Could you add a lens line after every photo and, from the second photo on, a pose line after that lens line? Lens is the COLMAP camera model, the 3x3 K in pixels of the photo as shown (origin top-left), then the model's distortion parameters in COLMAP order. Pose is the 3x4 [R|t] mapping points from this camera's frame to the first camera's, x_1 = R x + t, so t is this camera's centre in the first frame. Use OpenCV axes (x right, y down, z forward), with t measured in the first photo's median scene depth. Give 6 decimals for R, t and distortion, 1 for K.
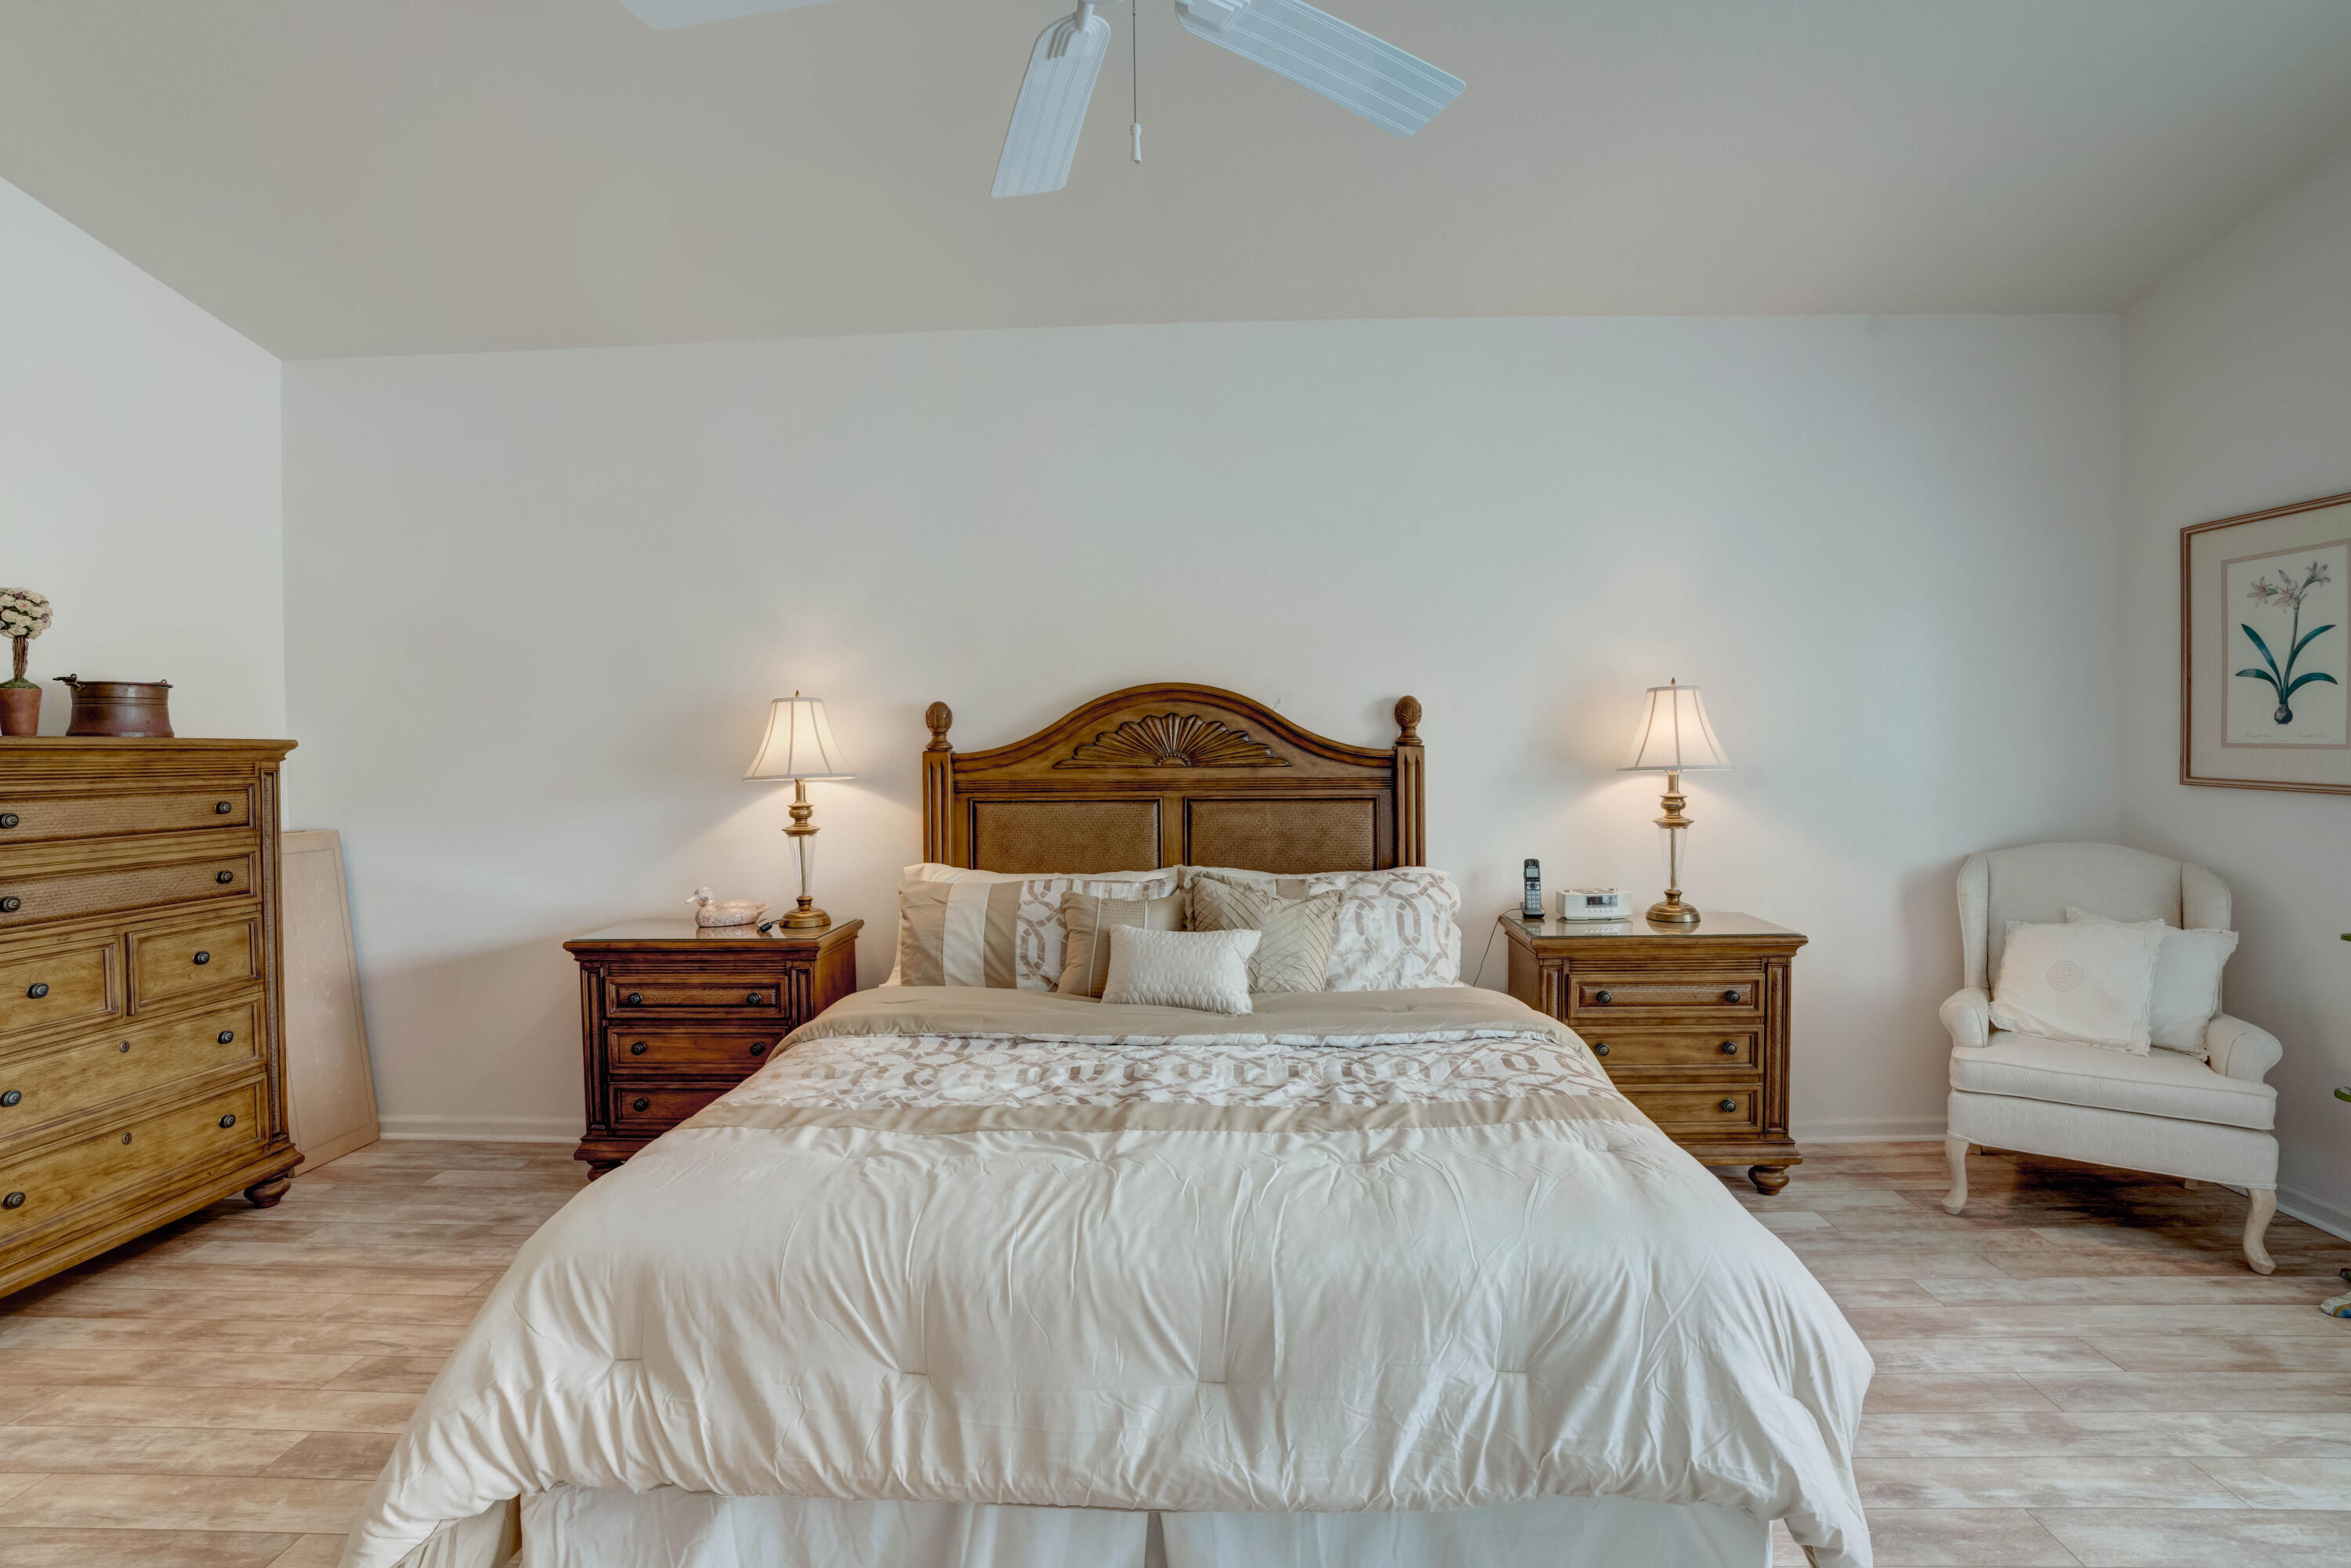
lens RADIAL K [[1079.4, 0, 1170.6], [0, 1079.4, 786.0], [0, 0, 1]] dist [-0.066891, 0.024115]
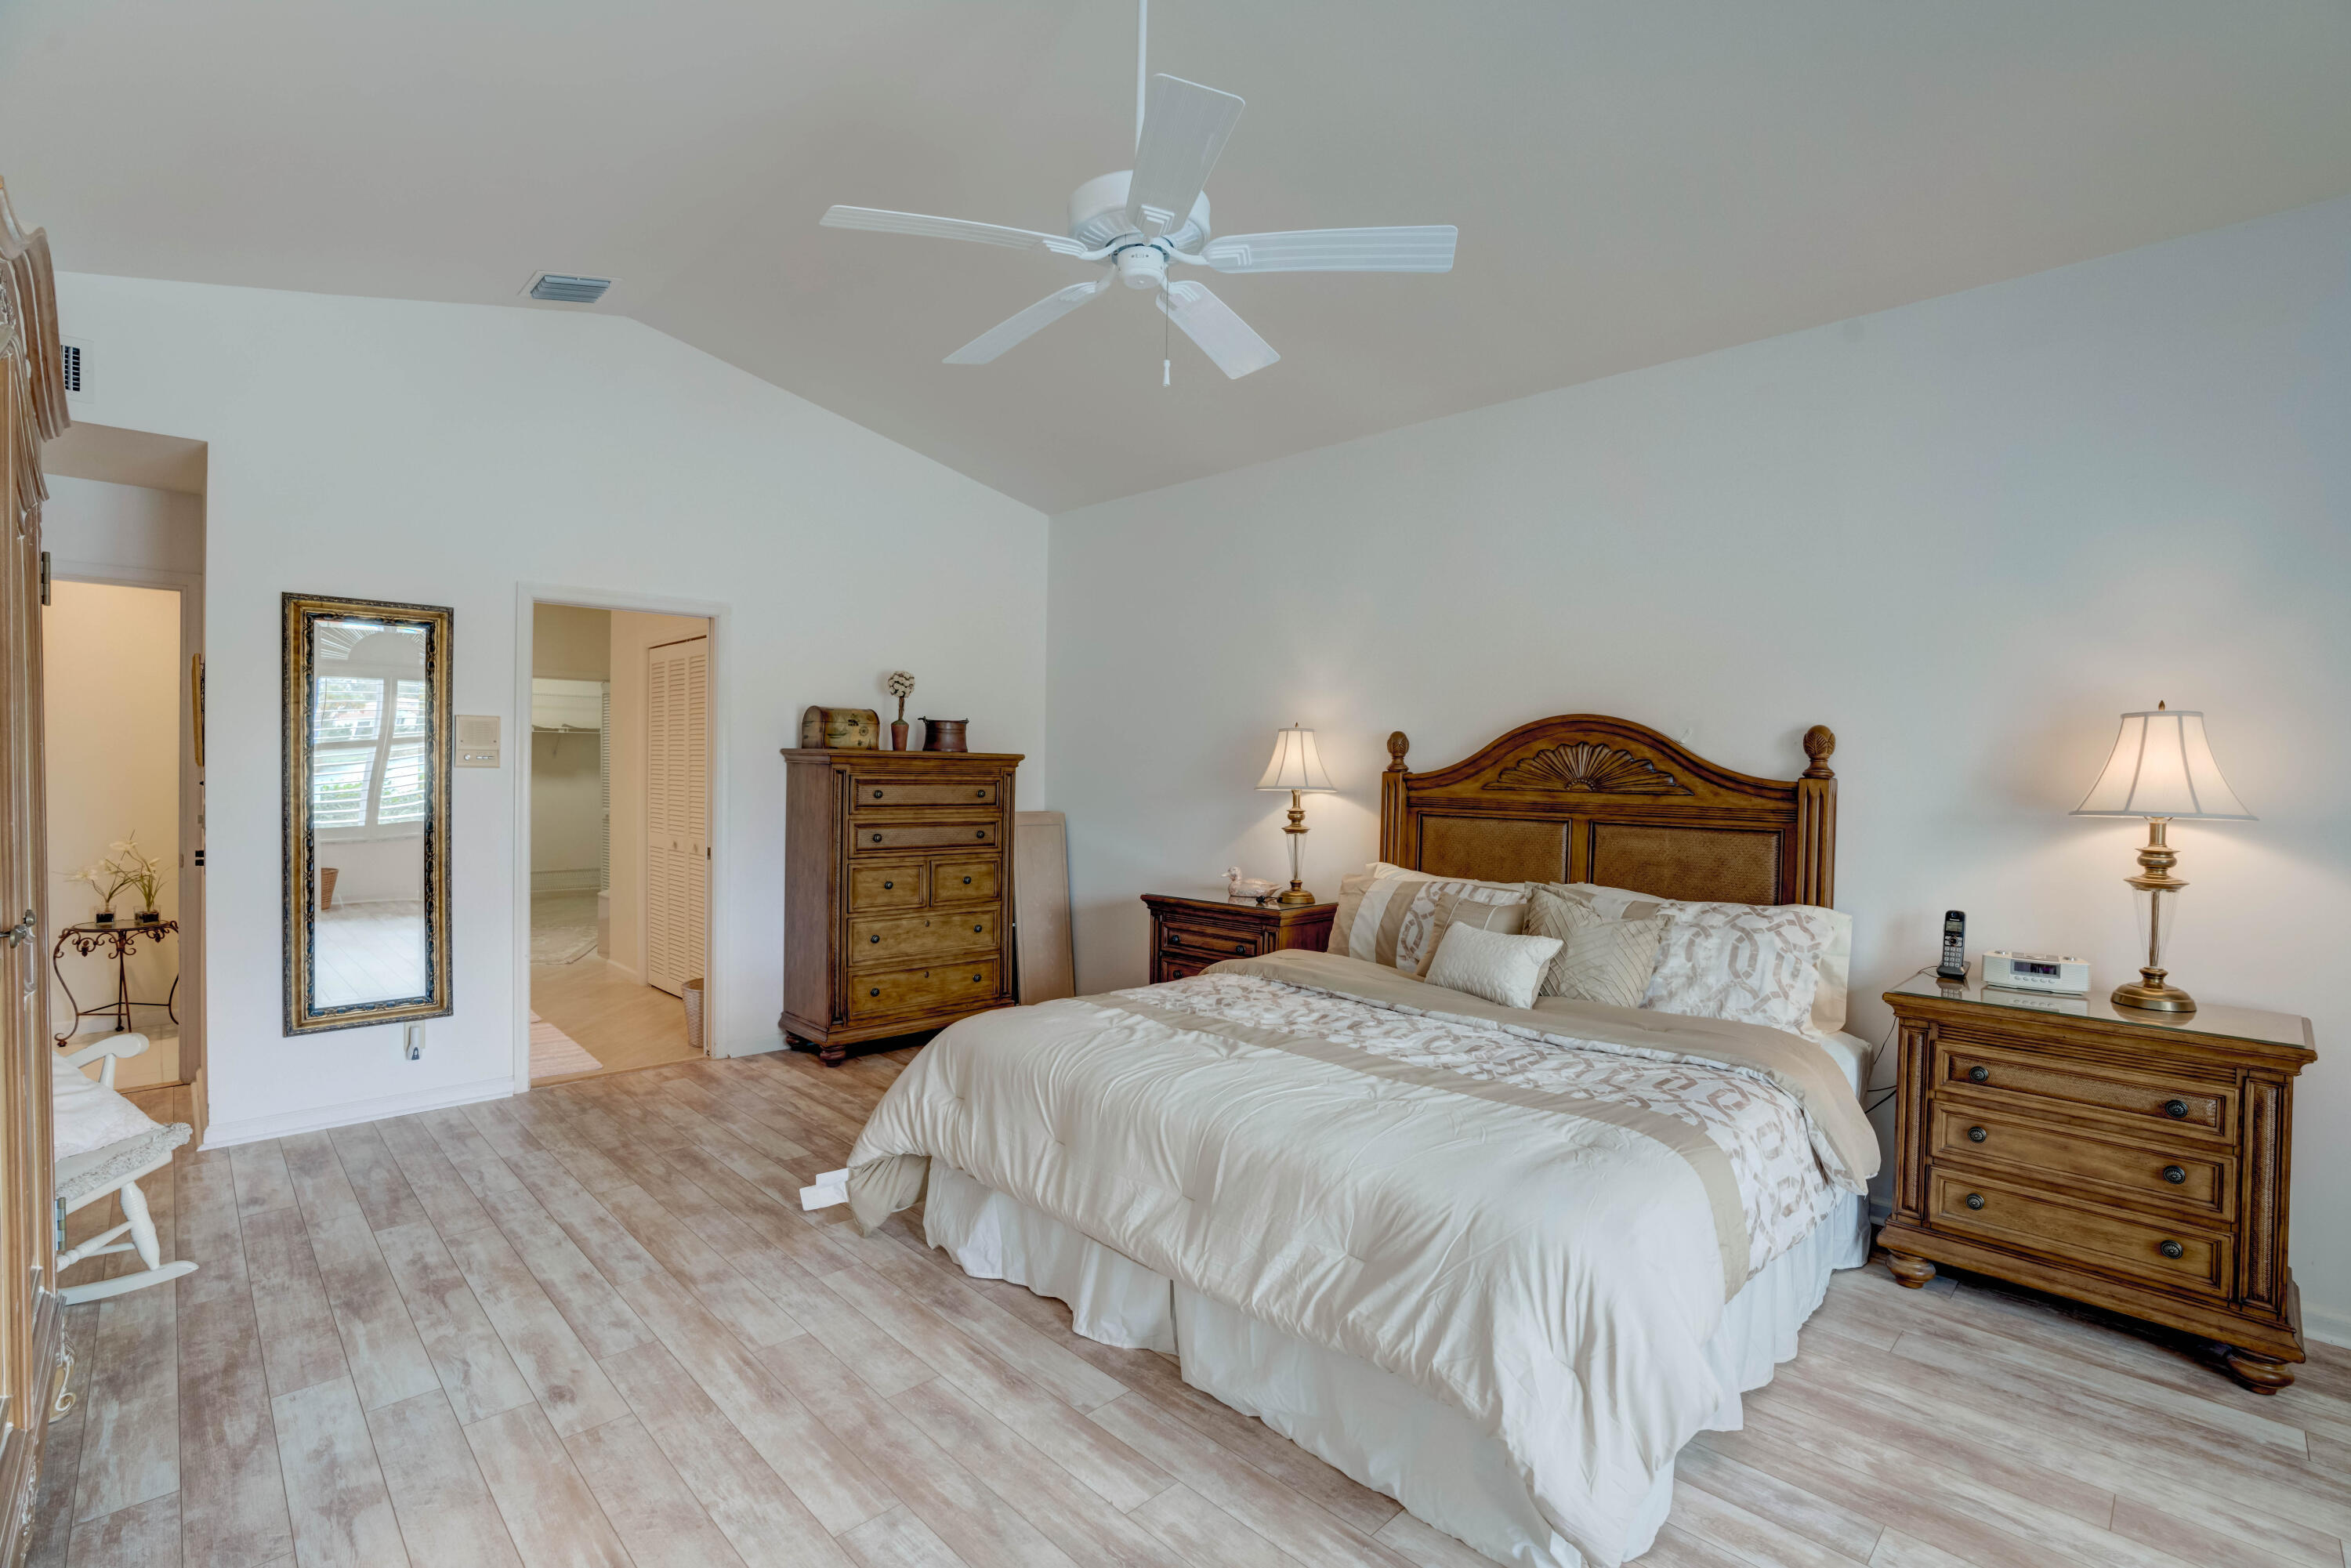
lens RADIAL K [[1079.4, 0, 1225.9], [0, 1079.4, 806.3], [0, 0, 1]] dist [-0.066891, 0.024115]
pose [[0.742892, 0.044304, -0.667944, 0.506573], [-0.046736, 0.998805, 0.014269, -0.001789], [0.667778, 0.020617, 0.744075, -0.040243]]
